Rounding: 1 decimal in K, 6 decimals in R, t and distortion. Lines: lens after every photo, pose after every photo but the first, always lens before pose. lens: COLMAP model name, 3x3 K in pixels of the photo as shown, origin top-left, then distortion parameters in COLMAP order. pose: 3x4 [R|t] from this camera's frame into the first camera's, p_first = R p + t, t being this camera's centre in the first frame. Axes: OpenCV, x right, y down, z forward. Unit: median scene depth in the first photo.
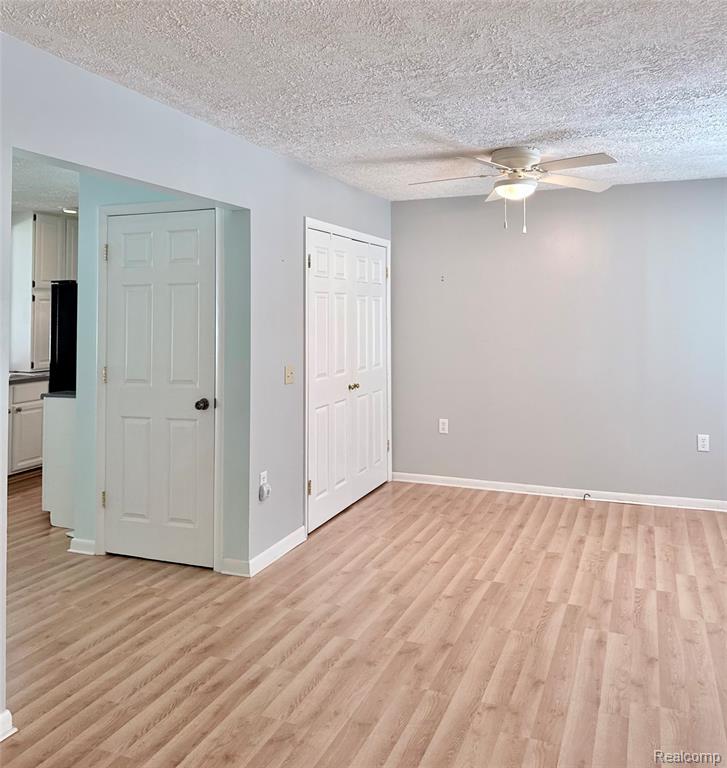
lens RADIAL K [[702.4, 0, 363.5], [0, 702.4, 384.0], [0, 0, 1]] dist [0.000322, 0.003628]
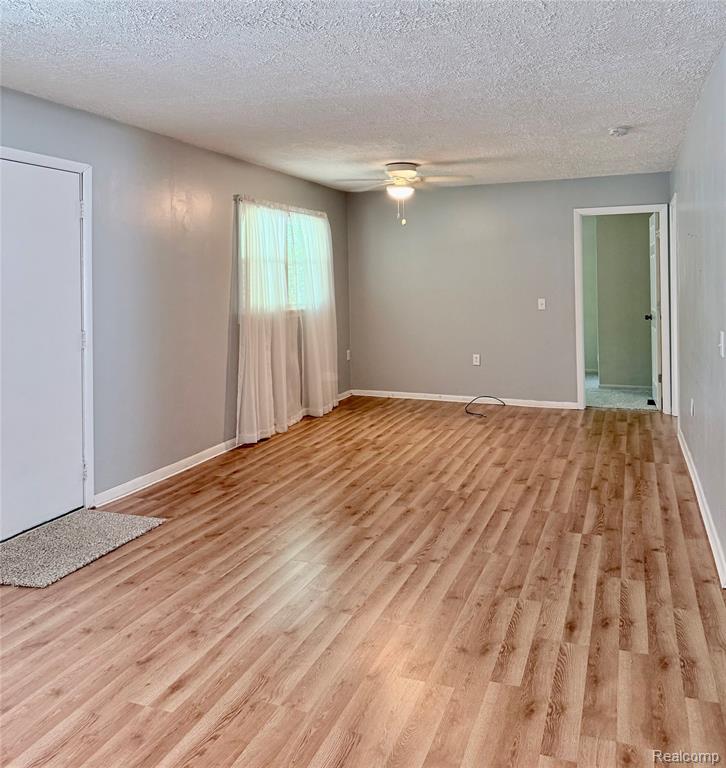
lens RADIAL K [[702.4, 0, 363.0], [0, 702.4, 384.0], [0, 0, 1]] dist [0.000322, 0.003628]
pose [[-0.999772, 0.015646, -0.014518, 0.151650], [0.011675, 0.970283, 0.241690, -0.160940], [0.017868, 0.241465, -0.970245, 1.865696]]
